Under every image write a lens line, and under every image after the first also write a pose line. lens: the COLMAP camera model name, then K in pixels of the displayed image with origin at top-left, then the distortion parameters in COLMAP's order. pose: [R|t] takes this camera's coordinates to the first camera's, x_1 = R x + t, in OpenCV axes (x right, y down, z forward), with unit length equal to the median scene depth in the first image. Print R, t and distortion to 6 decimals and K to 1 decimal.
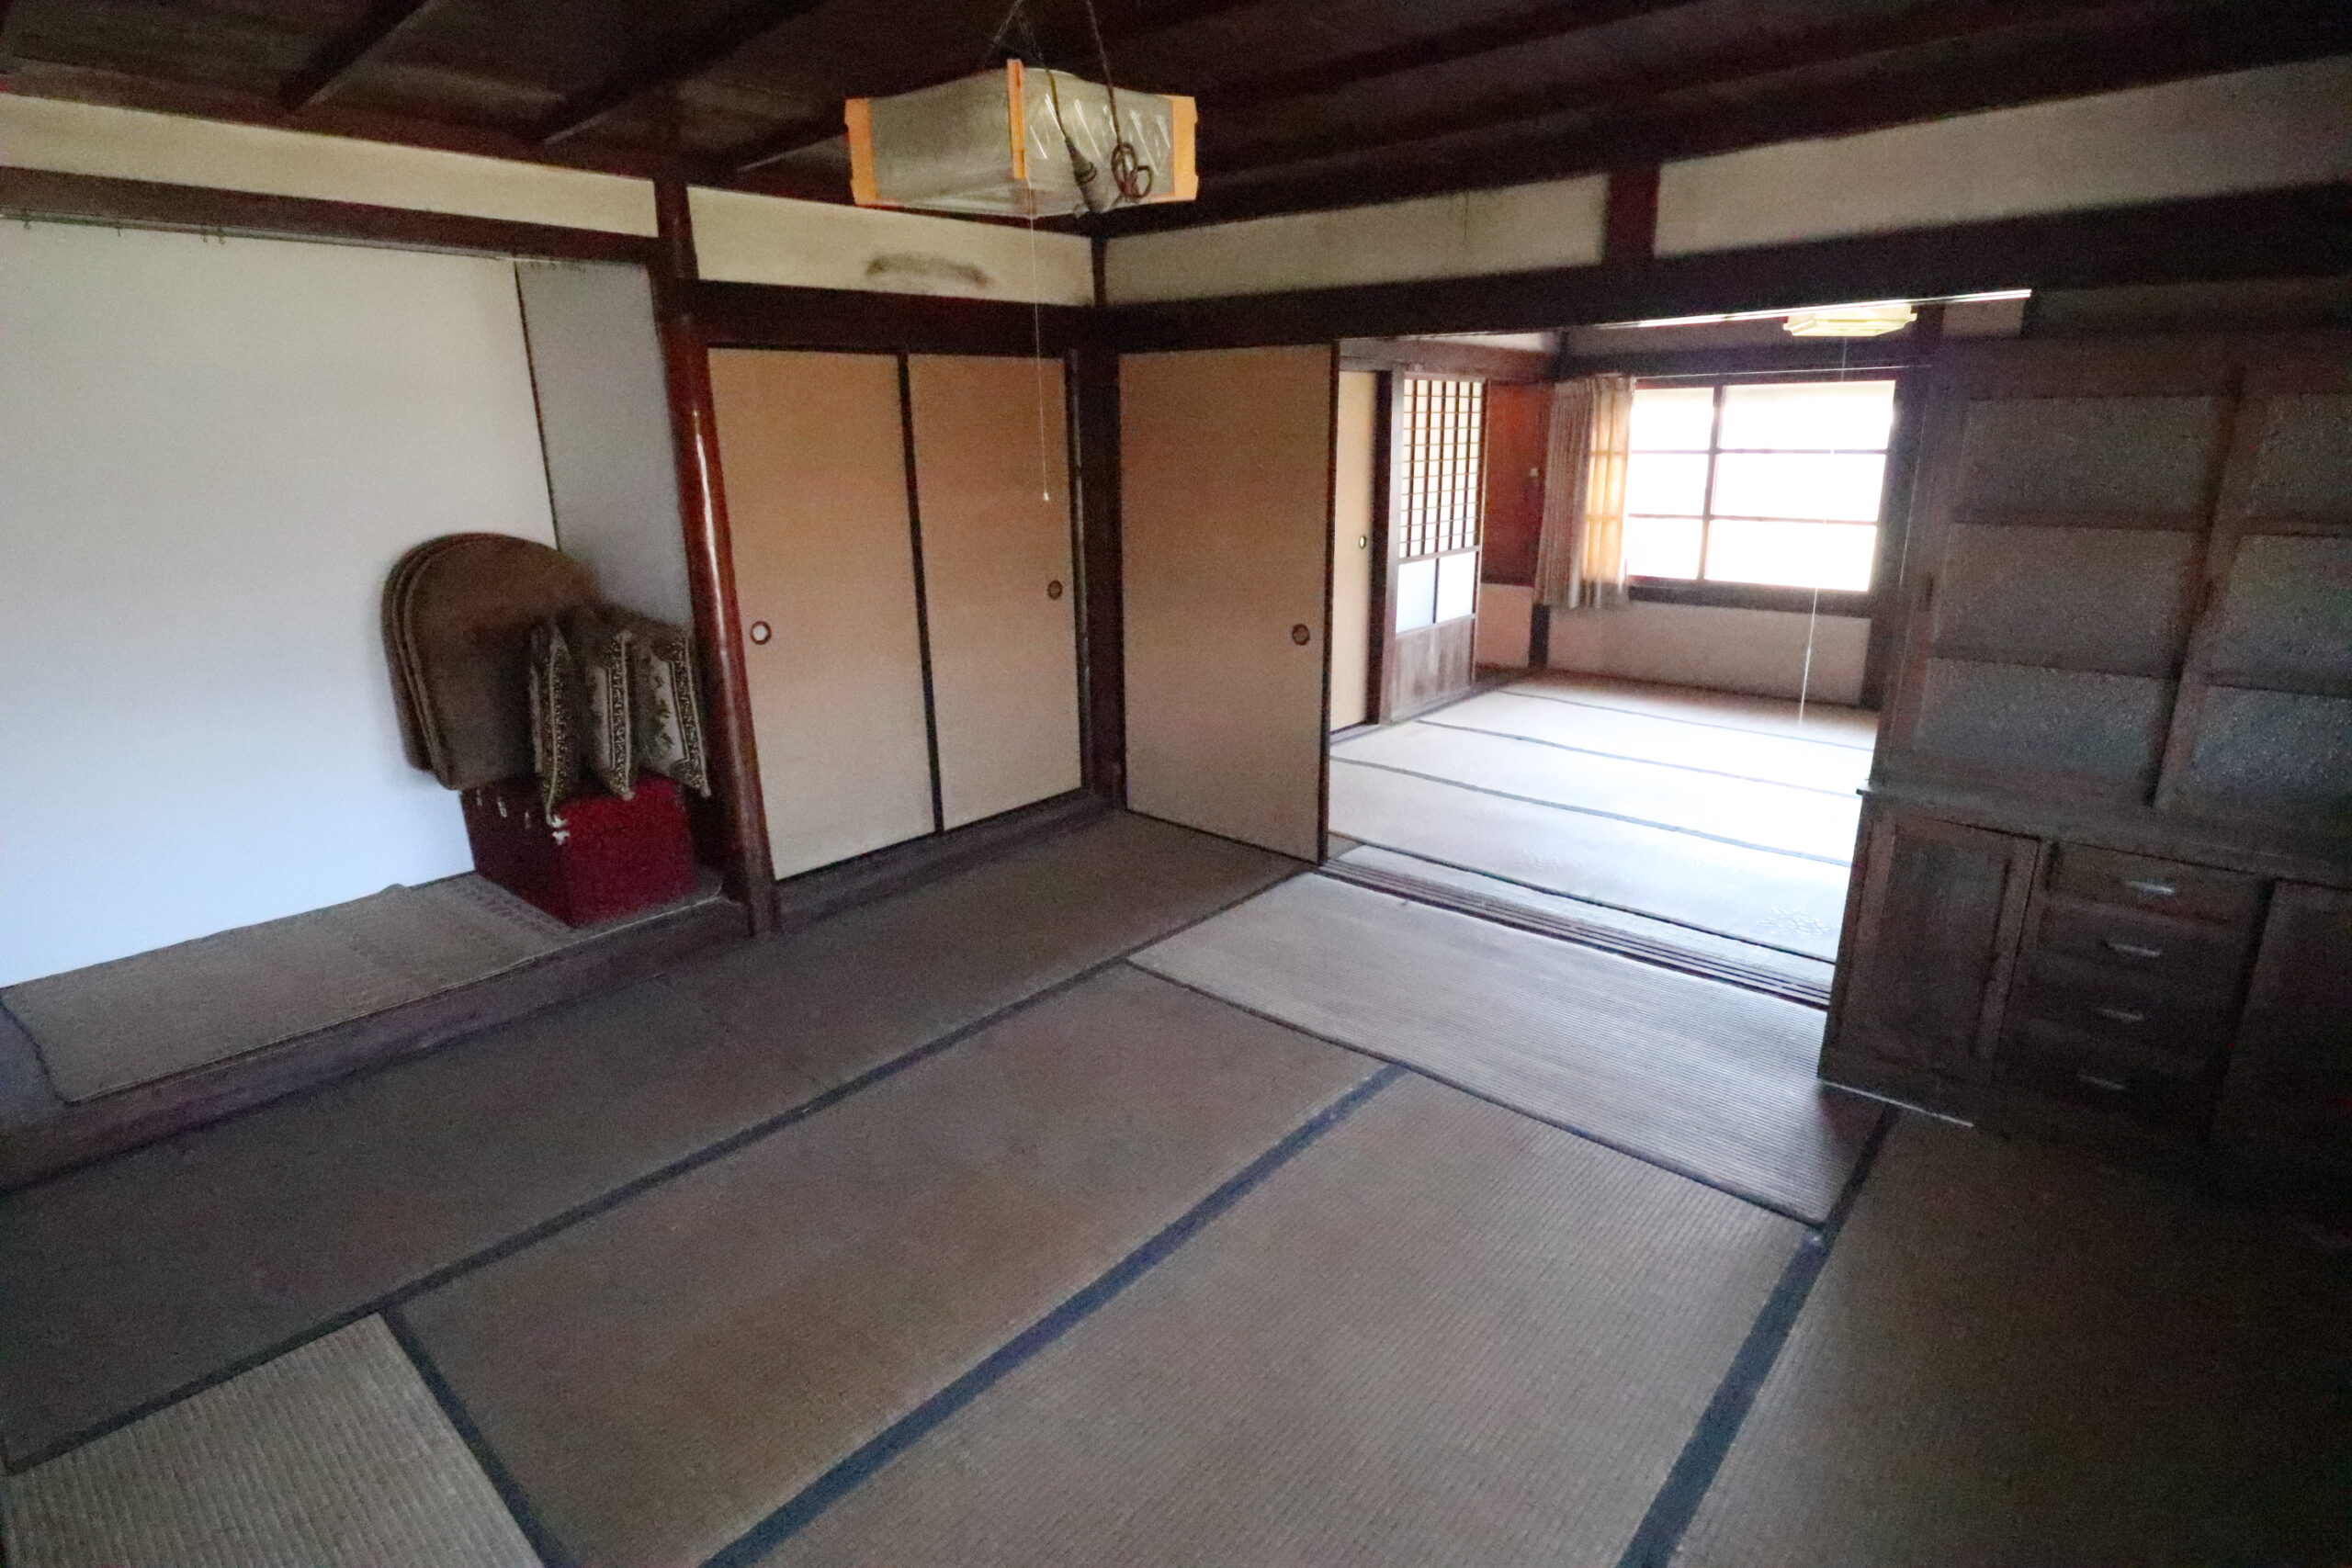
lens RADIAL K [[1179.4, 0, 1176.0], [0, 1179.4, 784.0], [0, 0, 1]] dist [-0.027937, -0.000440]
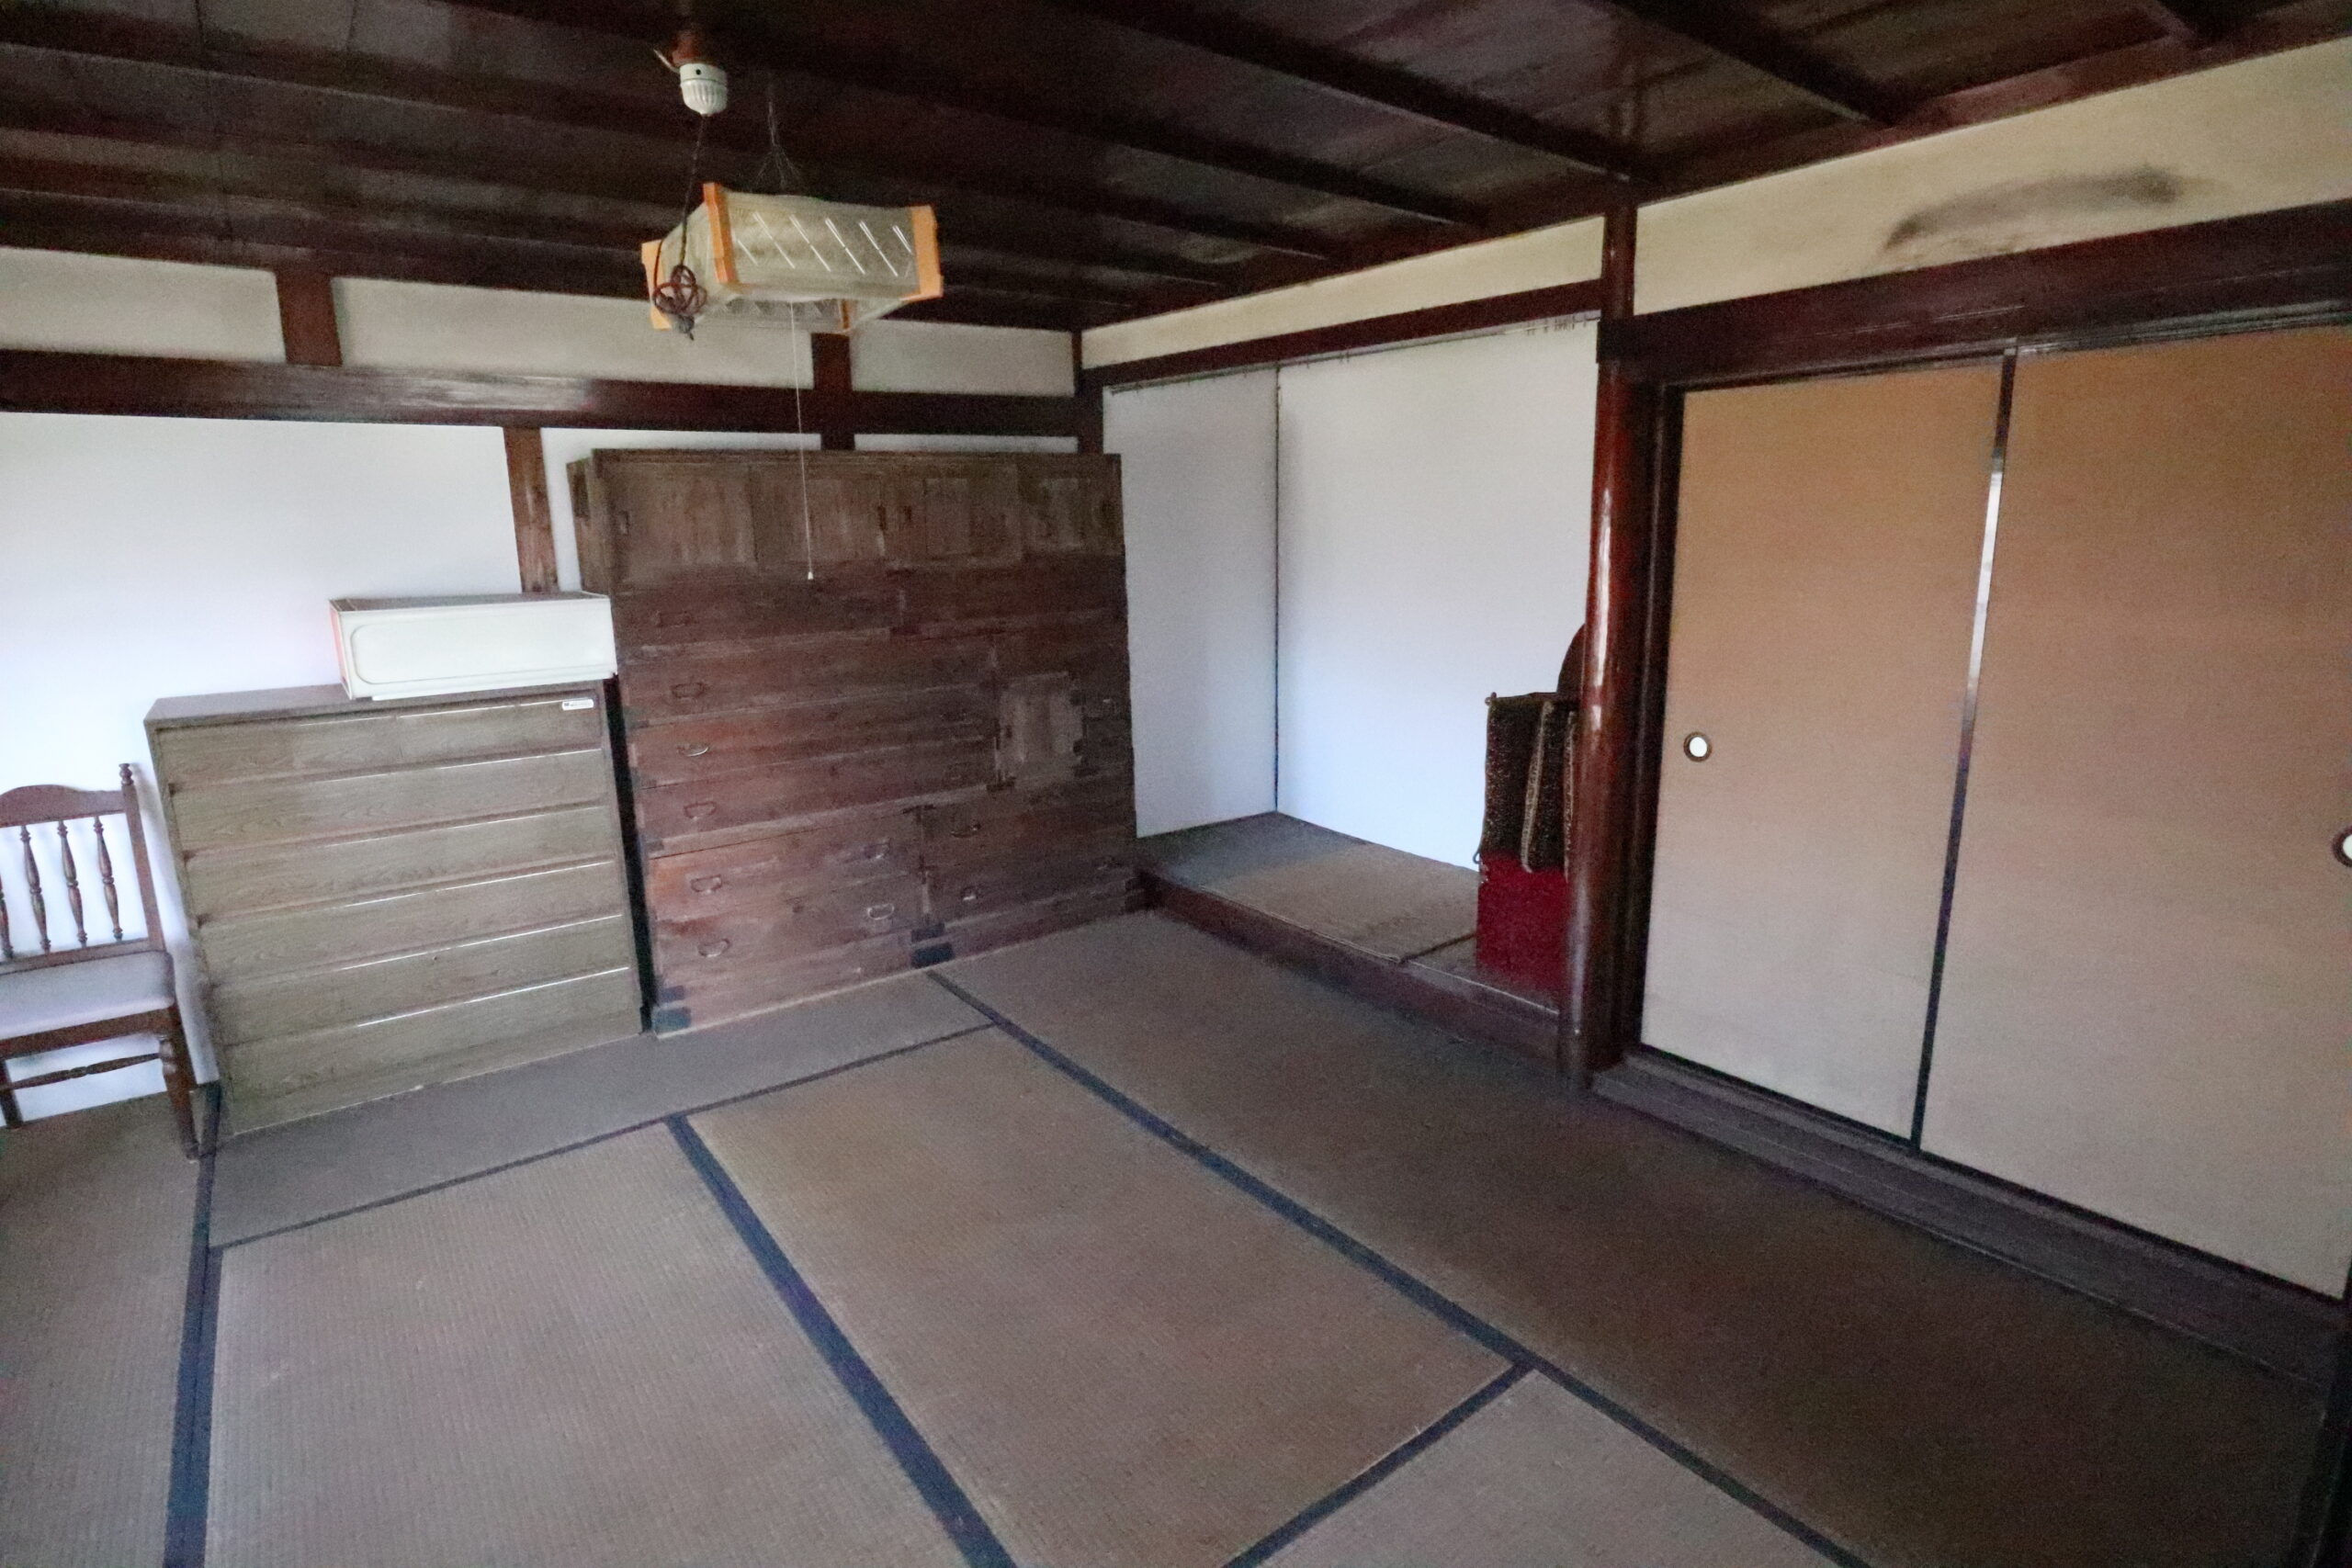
lens RADIAL K [[1179.4, 0, 1176.0], [0, 1179.4, 784.0], [0, 0, 1]] dist [-0.027937, -0.000440]
pose [[-0.187156, 0.230274, -0.954959, 0.531150], [-0.258667, 0.926276, 0.274052, -0.263162], [0.947662, 0.298307, -0.113794, 0.876326]]
